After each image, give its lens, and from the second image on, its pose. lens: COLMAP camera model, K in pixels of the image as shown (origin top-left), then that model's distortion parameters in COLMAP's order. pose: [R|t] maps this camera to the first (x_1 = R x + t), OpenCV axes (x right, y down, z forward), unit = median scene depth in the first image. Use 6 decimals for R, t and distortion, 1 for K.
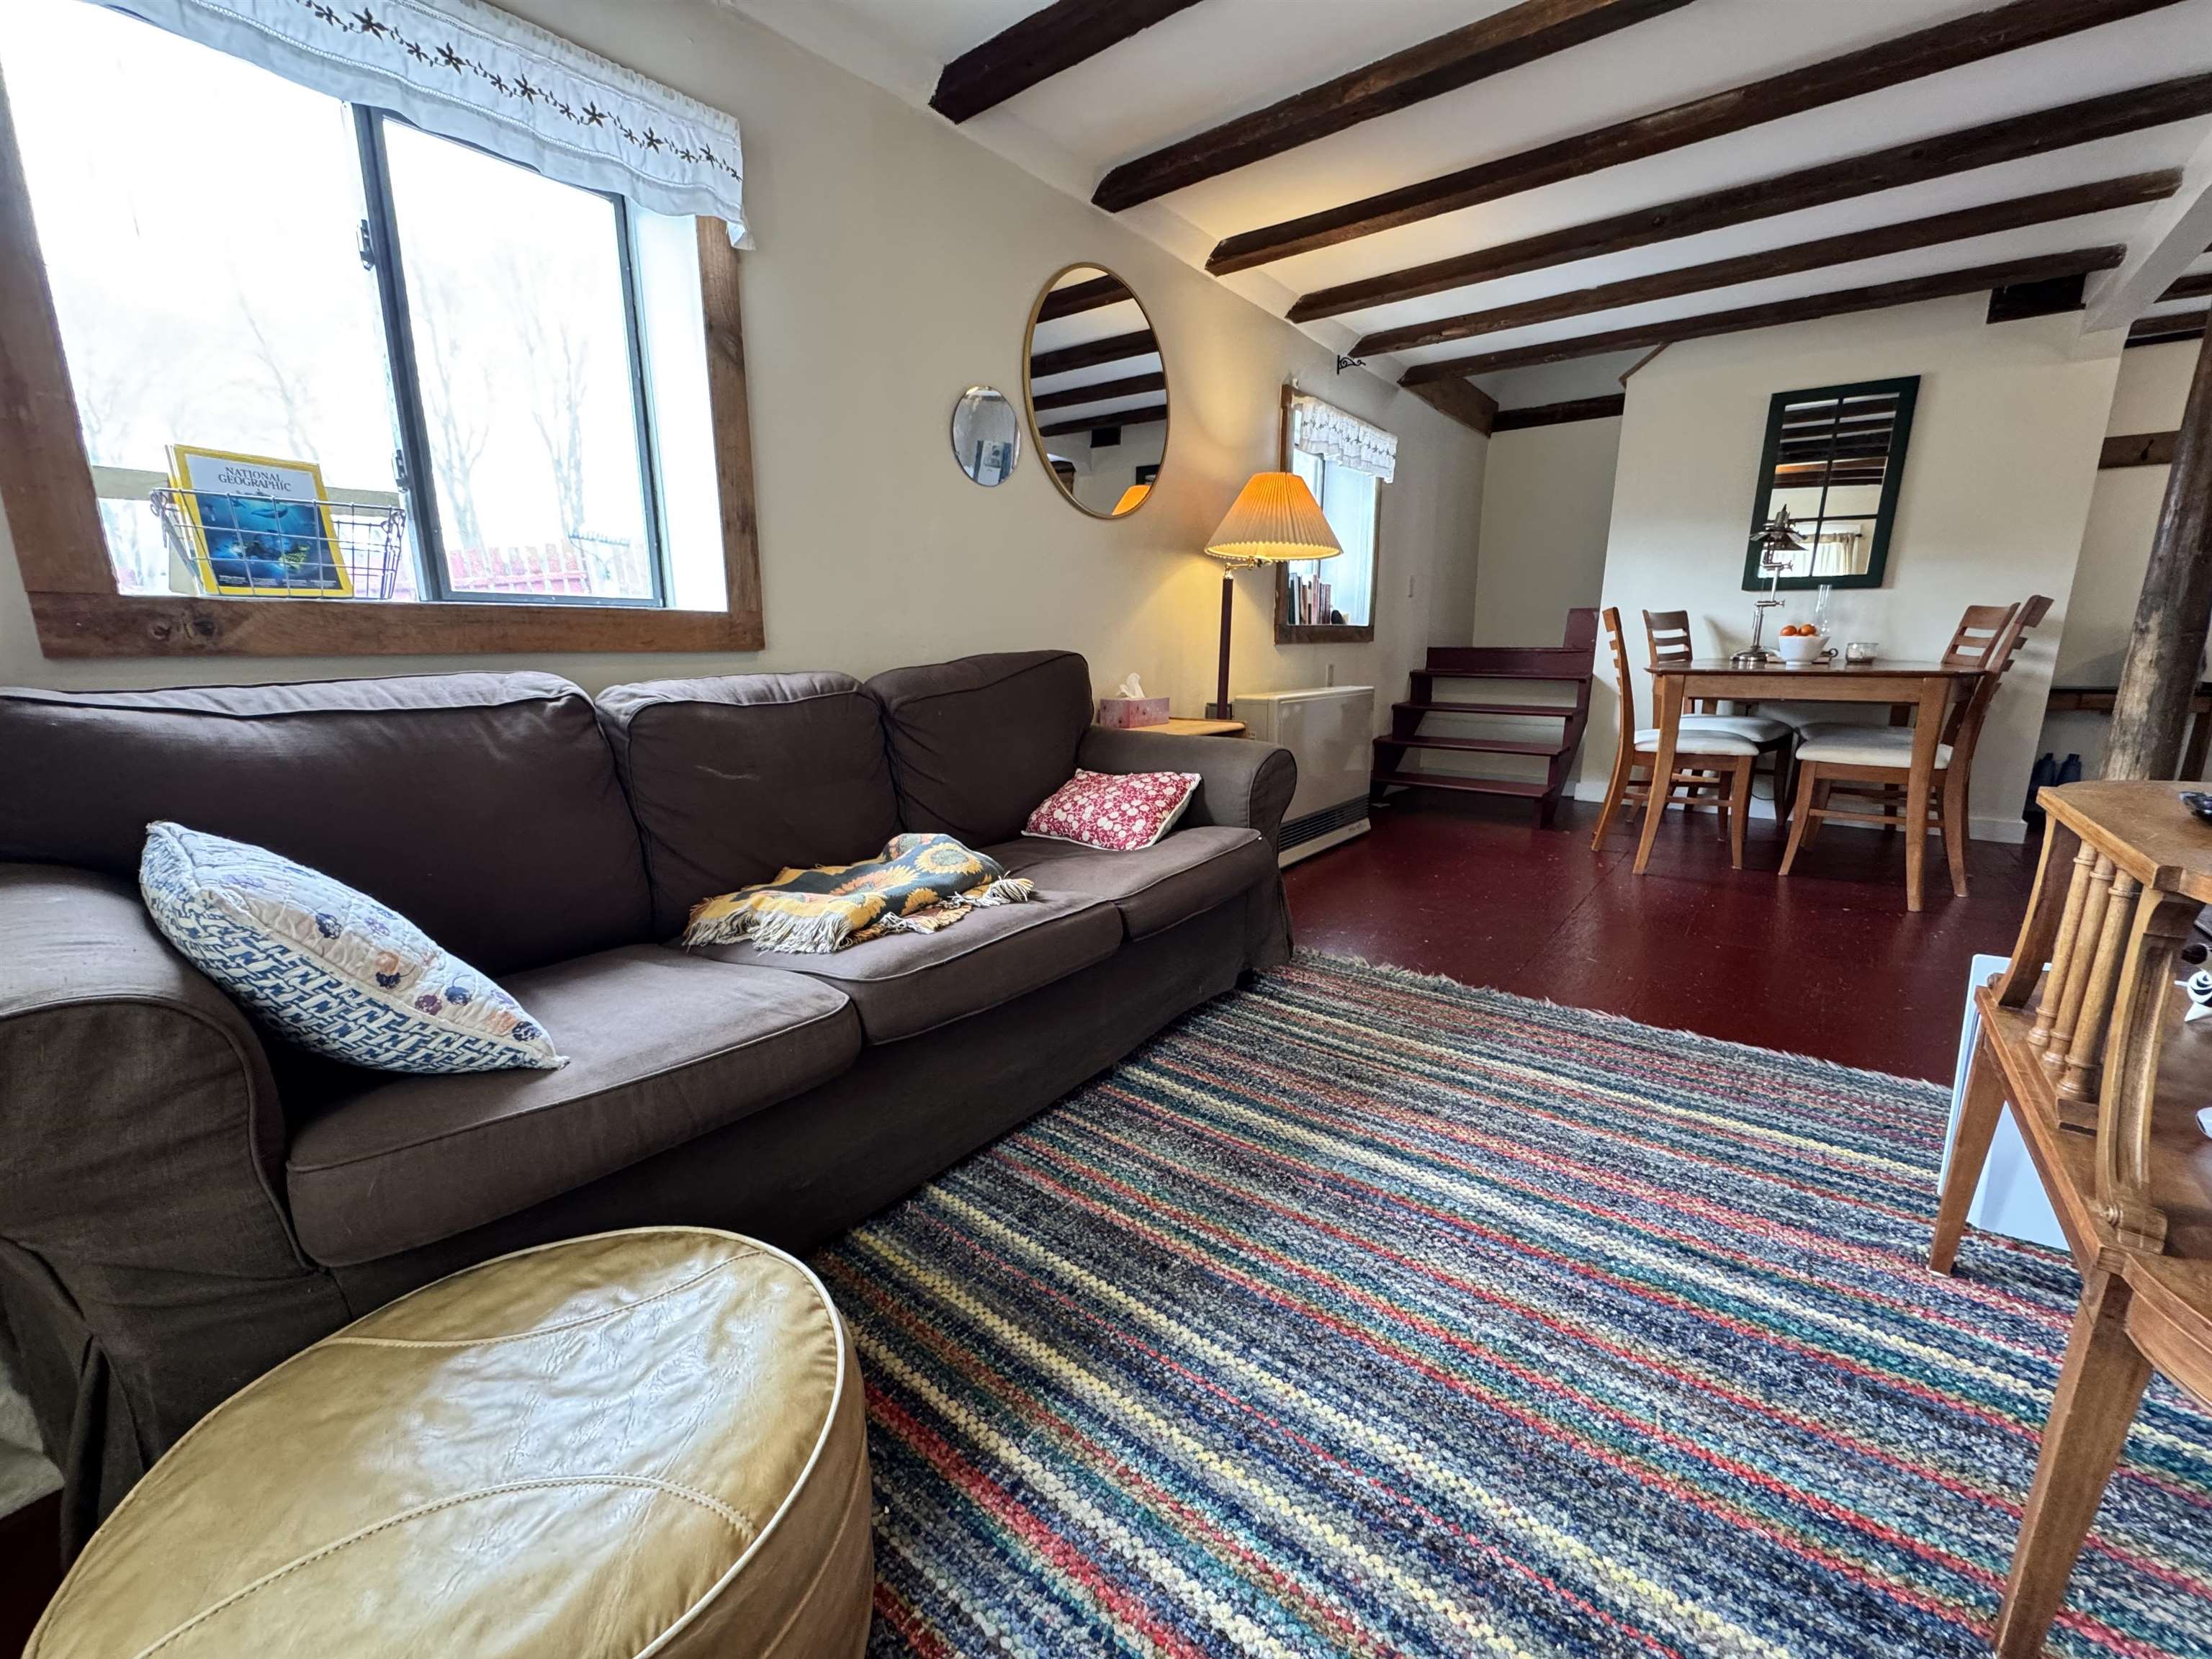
lens RADIAL K [[886.3, 0, 1108.9], [0, 886.3, 837.2], [0, 0, 1]] dist [0.001998, 0.000057]
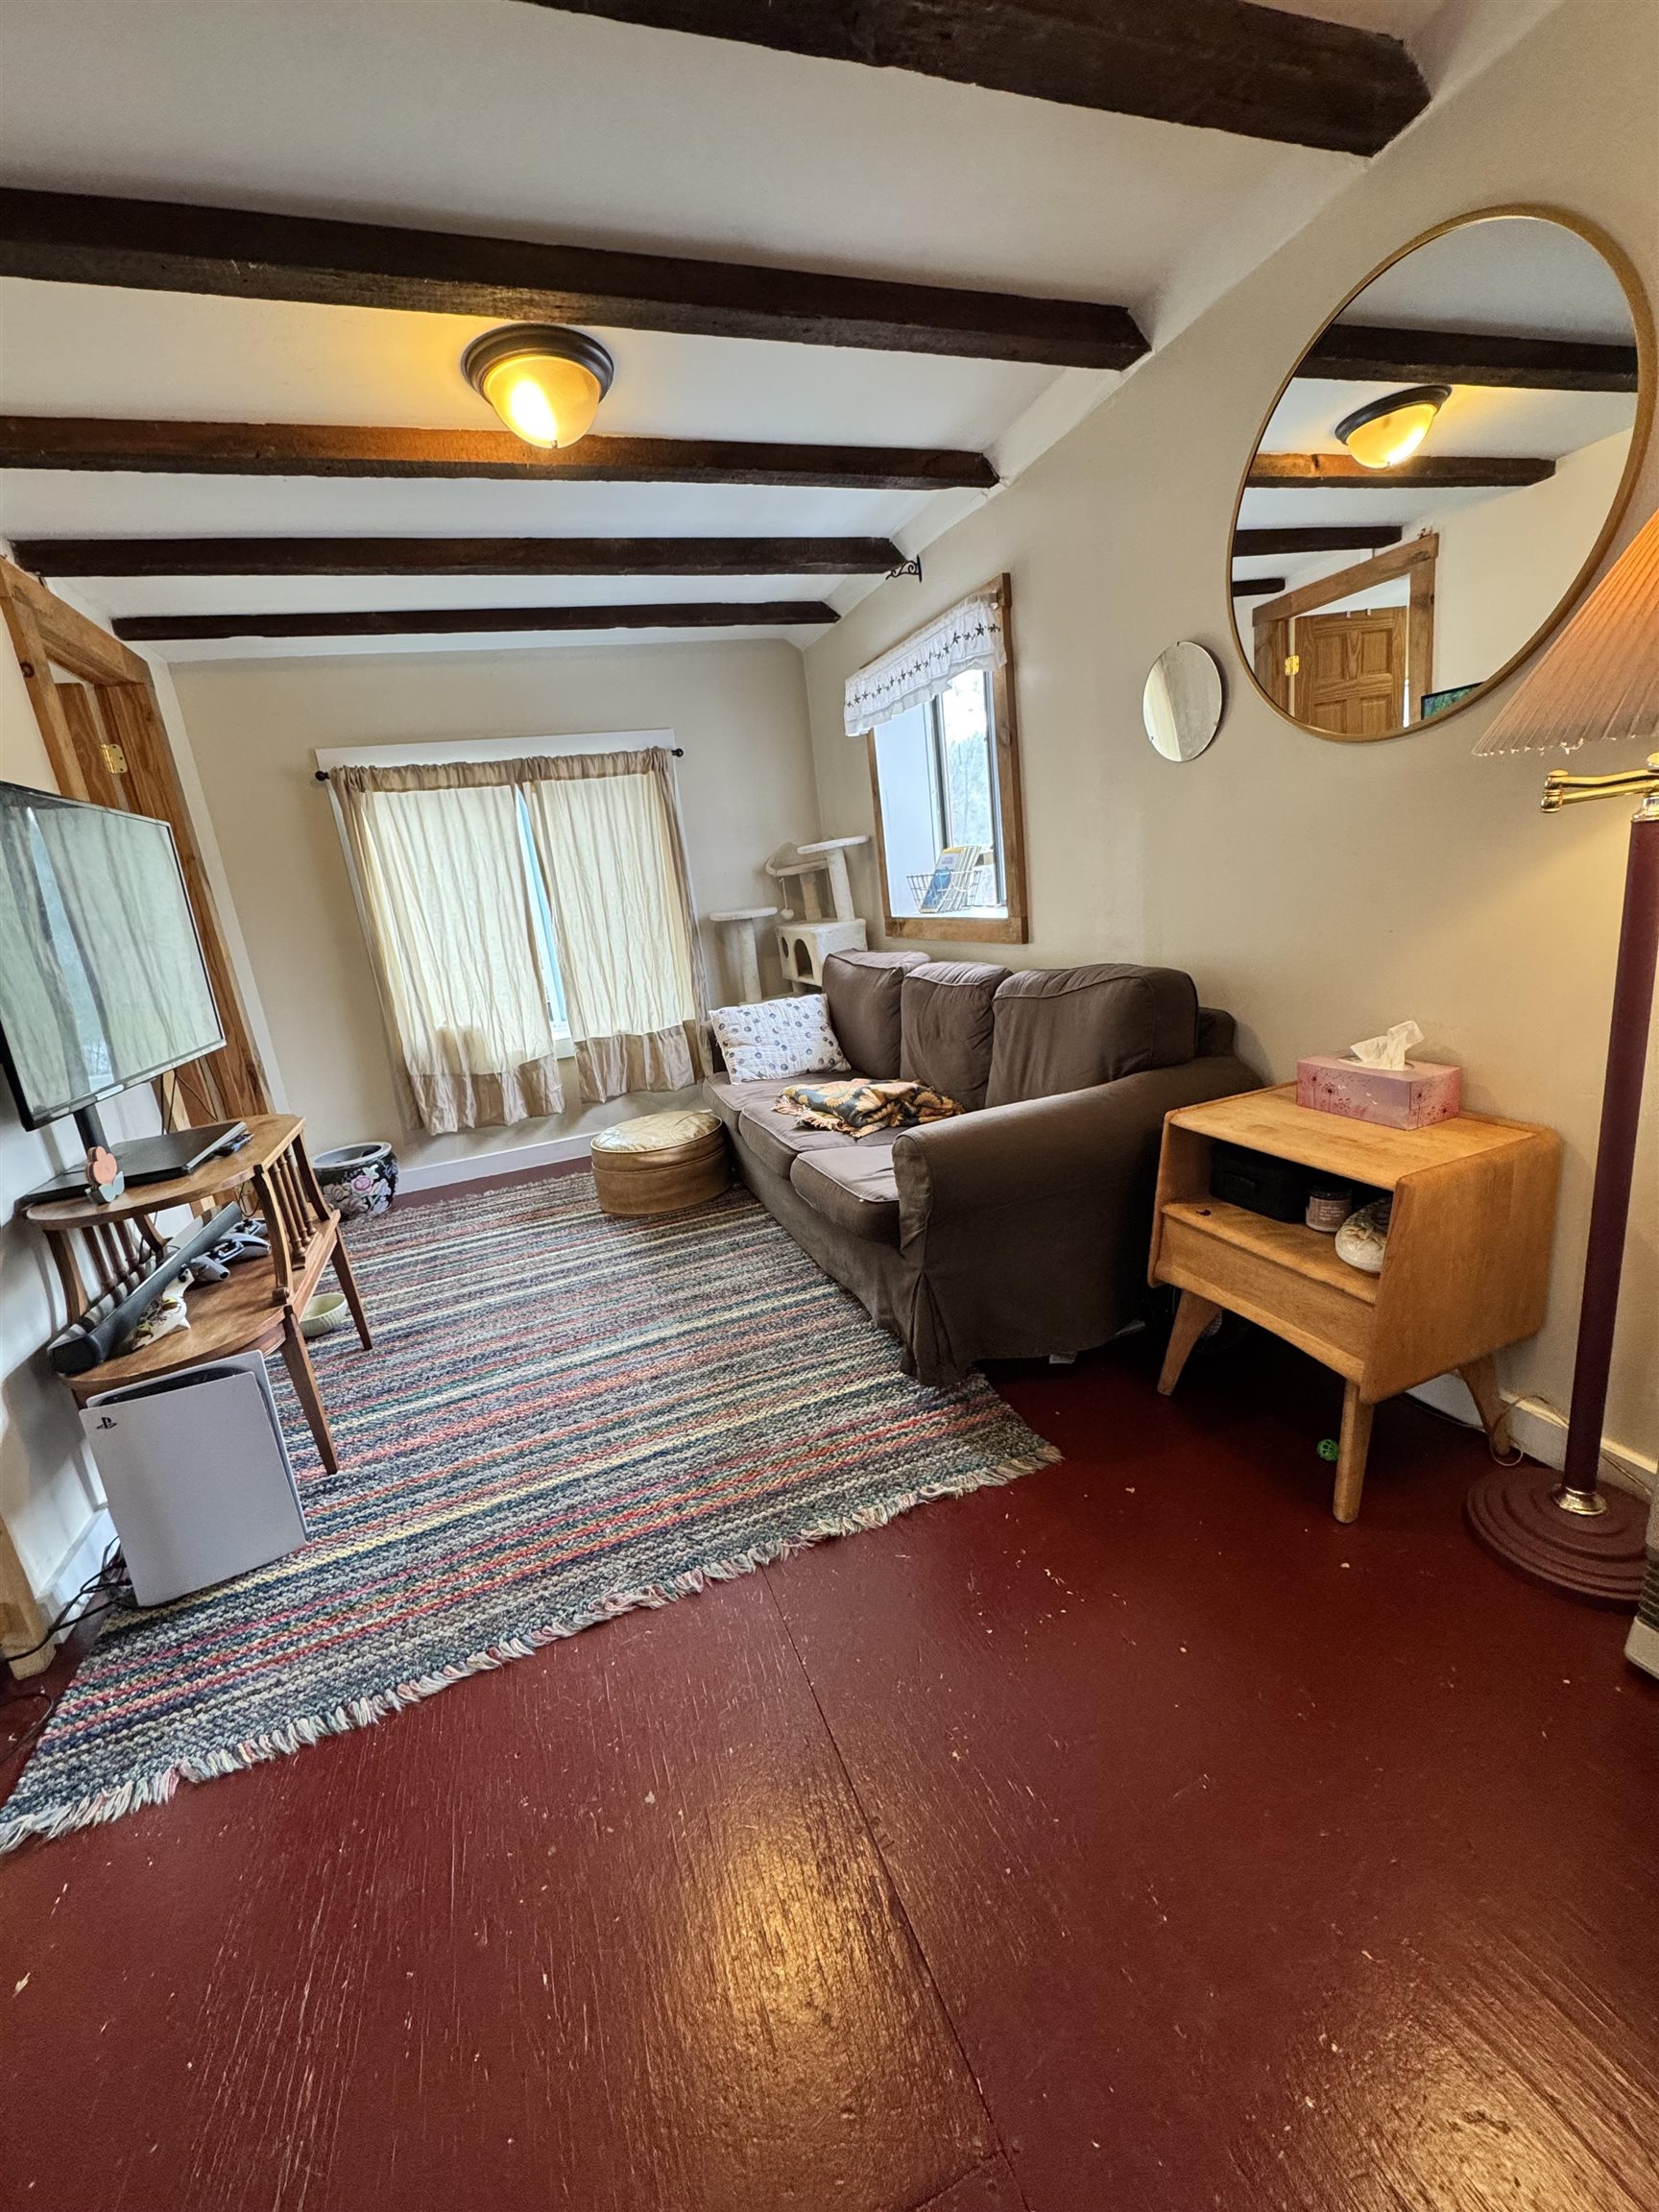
lens RADIAL K [[886.3, 0, 824.3], [0, 886.3, 1096.4], [0, 0, 1]] dist [0.001998, 0.000057]
pose [[-0.517042, 0.273723, -0.811014, 1.228359], [-0.065292, 0.932118, 0.356221, -0.580986], [0.853466, 0.237134, -0.464072, 1.796007]]
